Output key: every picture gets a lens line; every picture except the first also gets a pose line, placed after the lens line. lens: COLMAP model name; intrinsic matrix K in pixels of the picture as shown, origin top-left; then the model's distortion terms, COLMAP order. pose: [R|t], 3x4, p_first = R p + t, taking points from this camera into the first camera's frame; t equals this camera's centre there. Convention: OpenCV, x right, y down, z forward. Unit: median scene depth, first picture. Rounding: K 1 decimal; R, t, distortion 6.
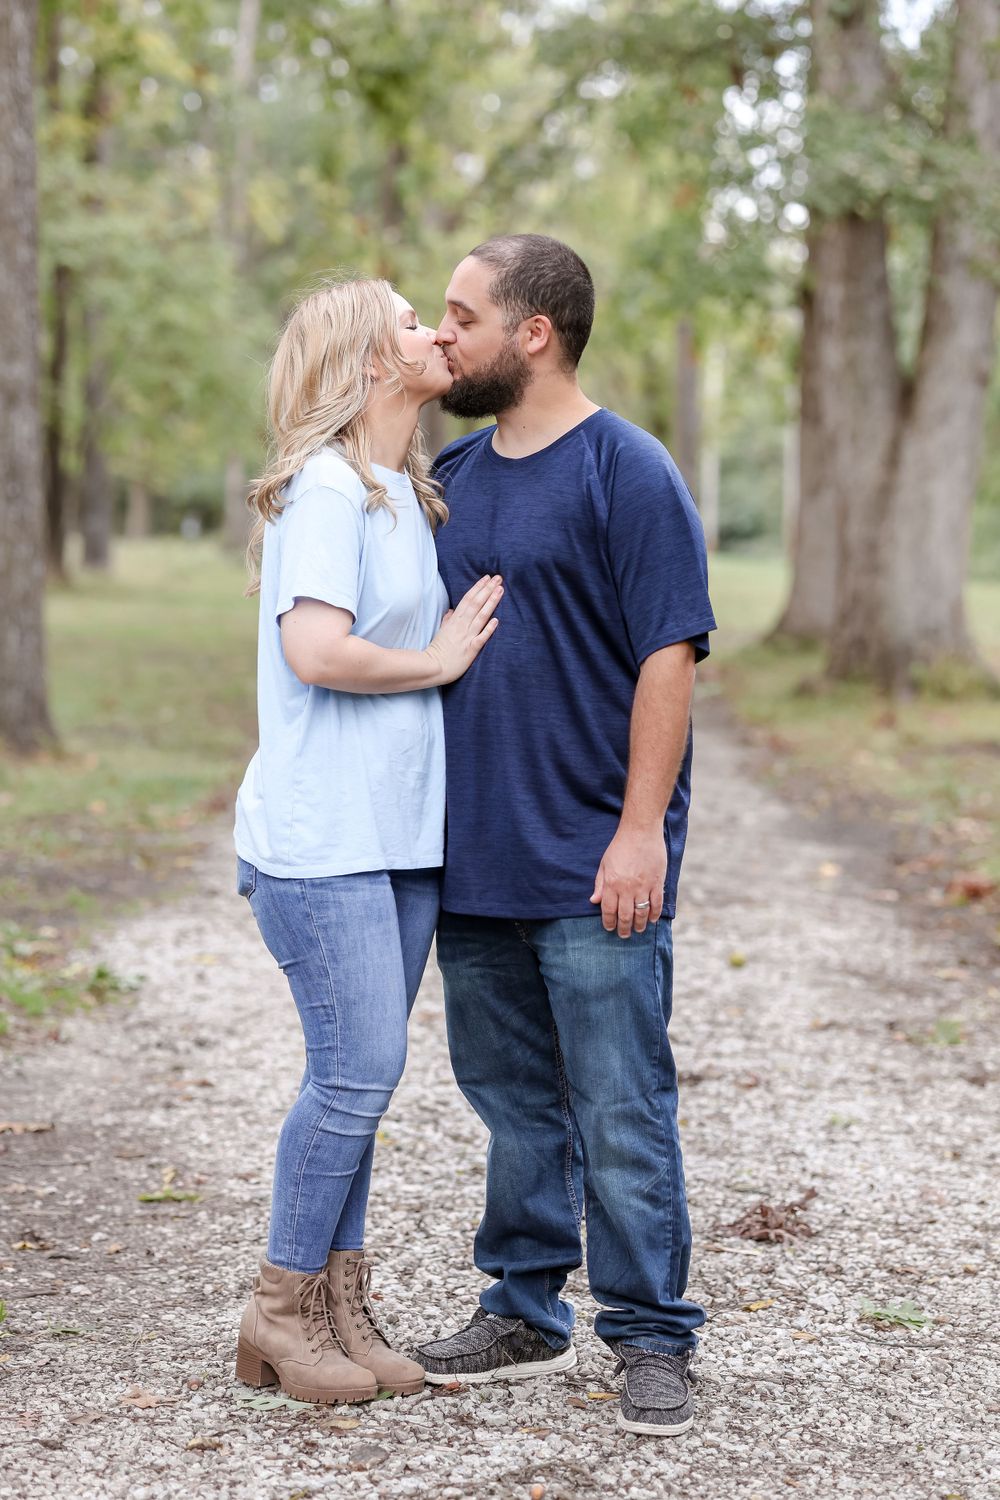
lens RADIAL K [[3721.8, 0, 458.2], [0, 3721.8, 709.9], [0, 0, 1]] dist [0.548463, -1.170738]
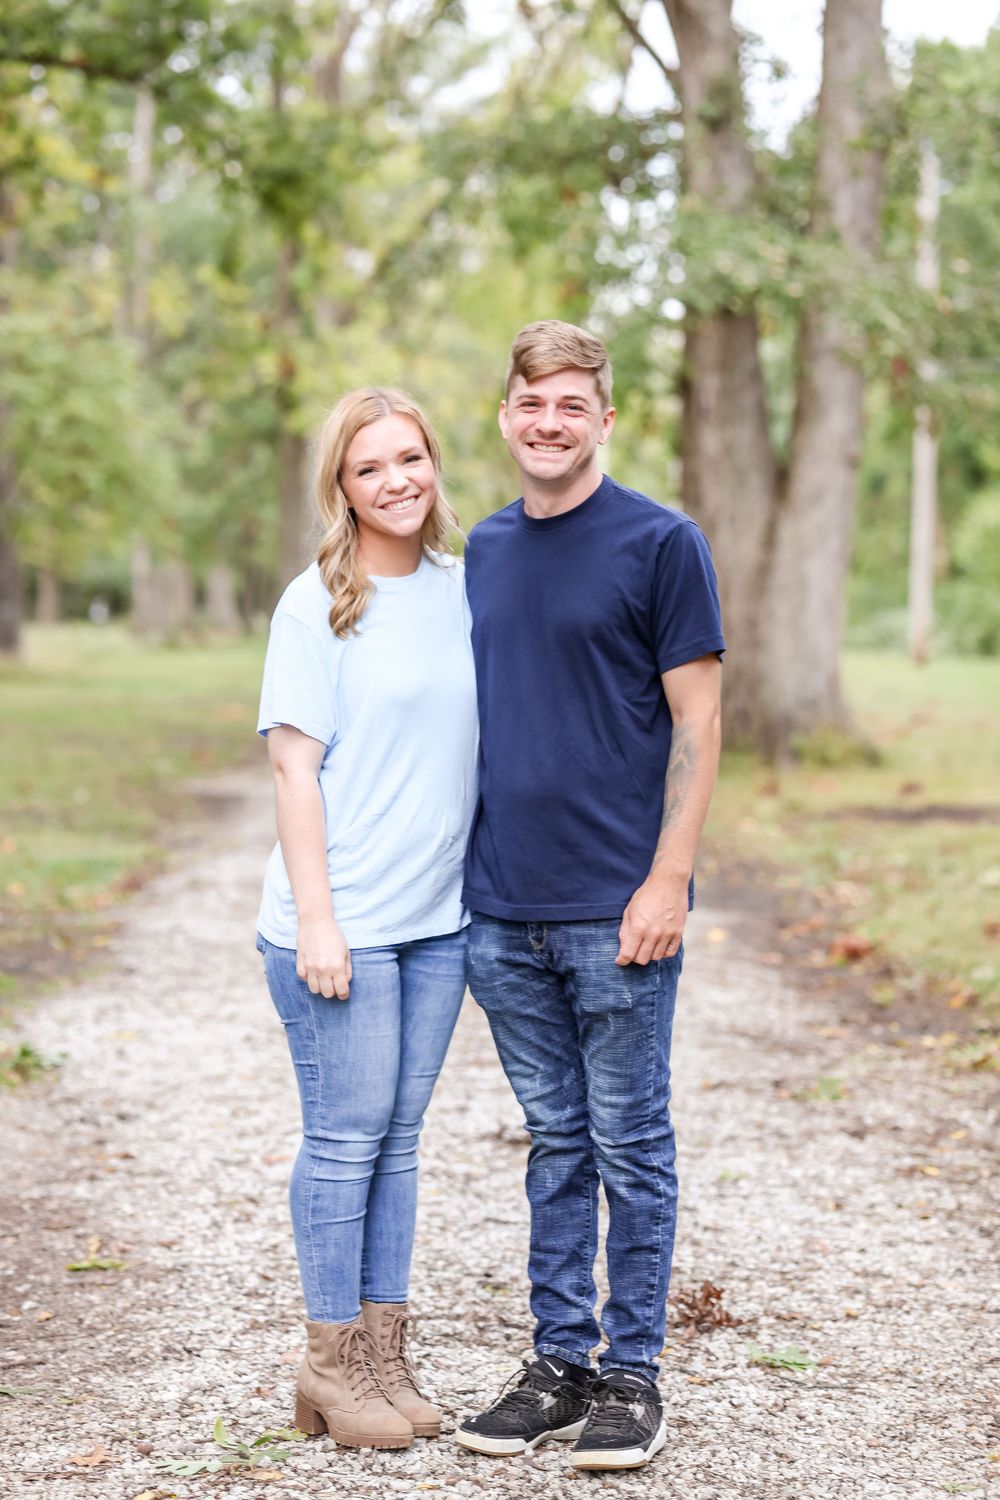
lens RADIAL K [[3599.2, 0, 454.4], [0, 3599.2, 756.3], [0, 0, 1]] dist [0.447001, -1.157854]
pose [[0.999466, -0.019817, 0.025998, -0.000112], [0.019982, 0.999782, -0.006104, -0.003786], [-0.025872, 0.006620, 0.999643, -0.017023]]
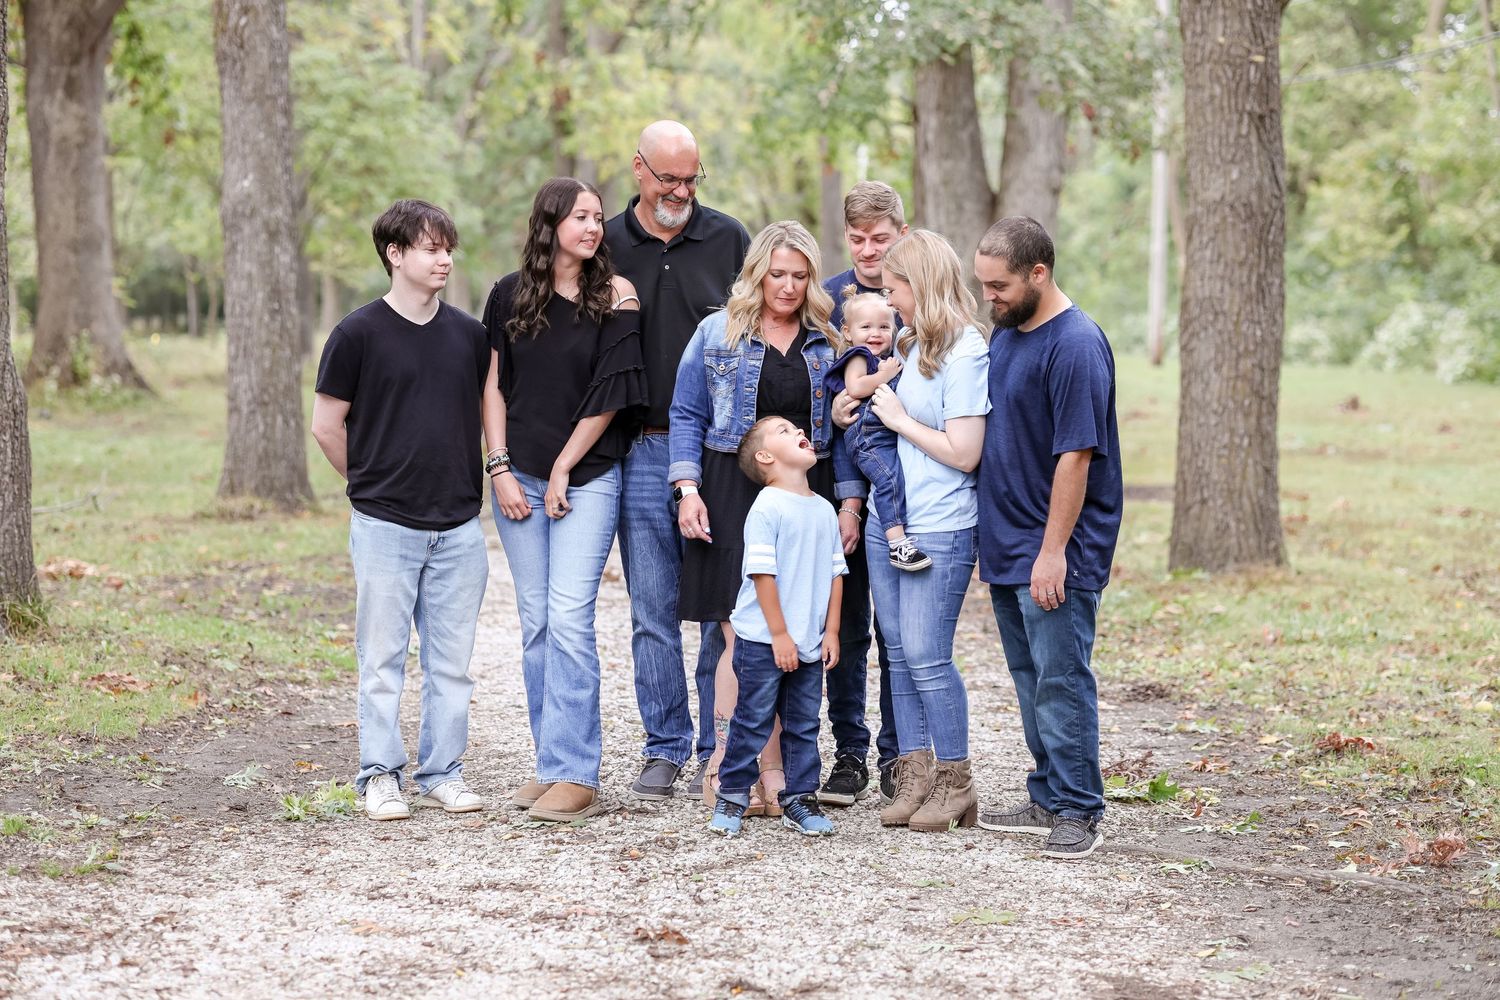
lens RADIAL K [[3943.4, 0, 753.6], [0, 3943.4, 481.0], [0, 0, 1]] dist [0.498010, -0.007941]
pose [[0.999218, -0.025334, 0.030354, 0.002324], [0.025411, 0.999675, -0.002147, 0.013126], [-0.030289, 0.002916, 0.999537, -0.588992]]
